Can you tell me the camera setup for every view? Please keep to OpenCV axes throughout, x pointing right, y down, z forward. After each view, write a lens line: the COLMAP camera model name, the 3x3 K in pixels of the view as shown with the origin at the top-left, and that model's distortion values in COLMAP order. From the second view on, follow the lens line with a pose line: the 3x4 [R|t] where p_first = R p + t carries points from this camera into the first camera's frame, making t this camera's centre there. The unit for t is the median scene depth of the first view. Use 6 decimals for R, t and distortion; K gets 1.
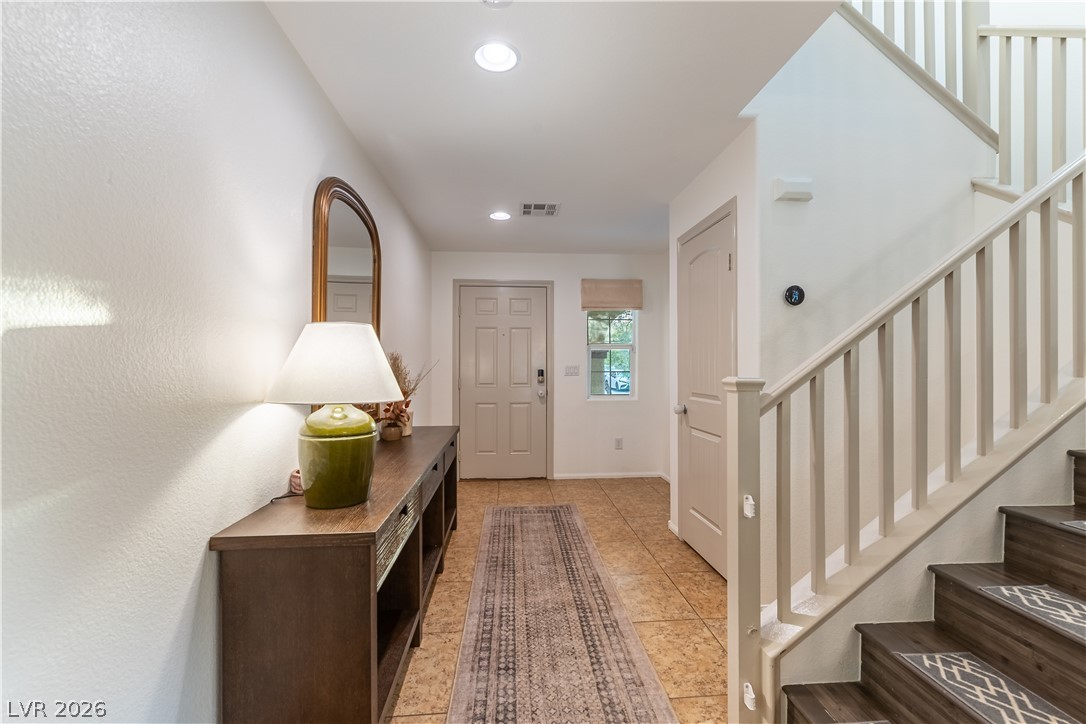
lens RADIAL K [[466.7, 0, 546.6], [0, 466.7, 364.0], [0, 0, 1]] dist [-0.000136, -0.000074]
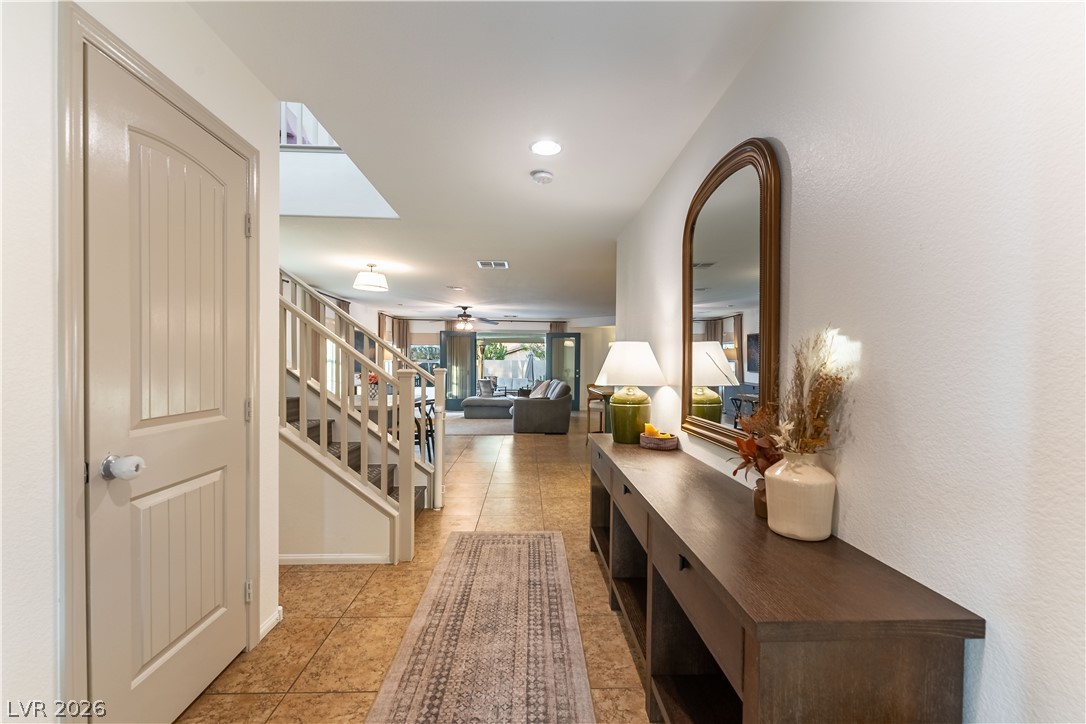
lens RADIAL K [[466.7, 0, 546.6], [0, 466.7, 364.0], [0, 0, 1]] dist [-0.000136, -0.000074]
pose [[-0.999190, -0.009633, 0.039074, -0.135963], [-0.009765, 0.999947, -0.003197, 0.005414], [-0.039041, -0.003576, -0.999231, 1.920341]]
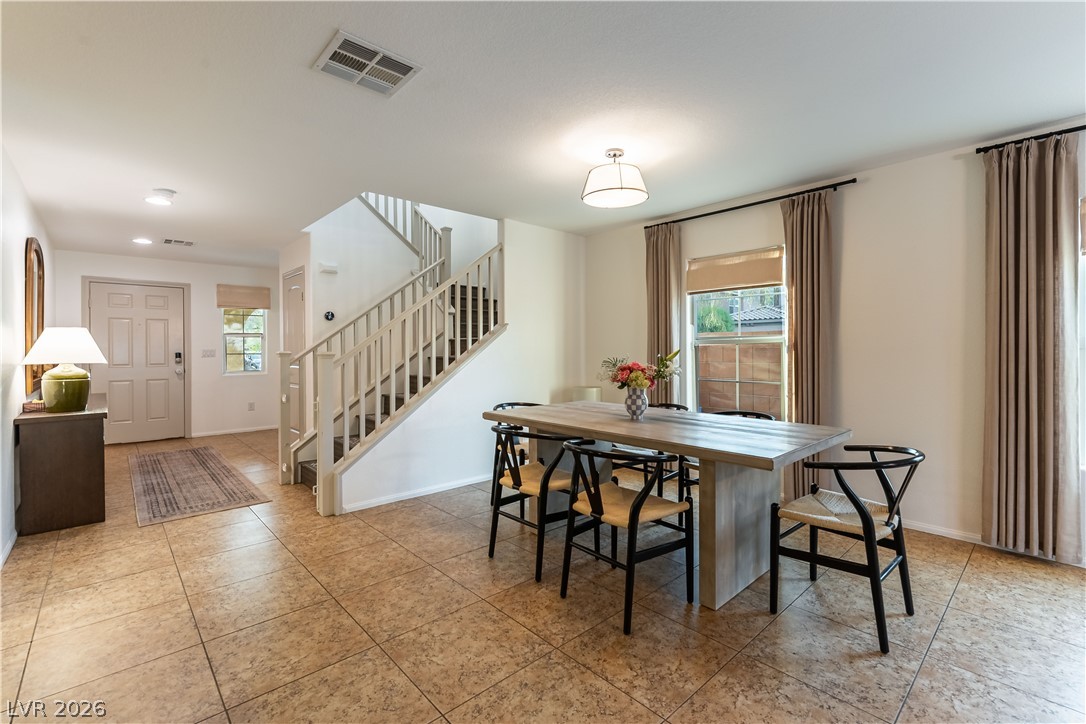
lens RADIAL K [[476.6, 0, 558.4], [0, 476.6, 351.6], [0, 0, 1]] dist [-0.000642, 0.000071]
pose [[0.778420, -0.006443, 0.627711, -0.045255], [0.004406, 0.999979, 0.004800, 0.015588], [-0.627729, -0.000971, 0.778431, -1.423003]]
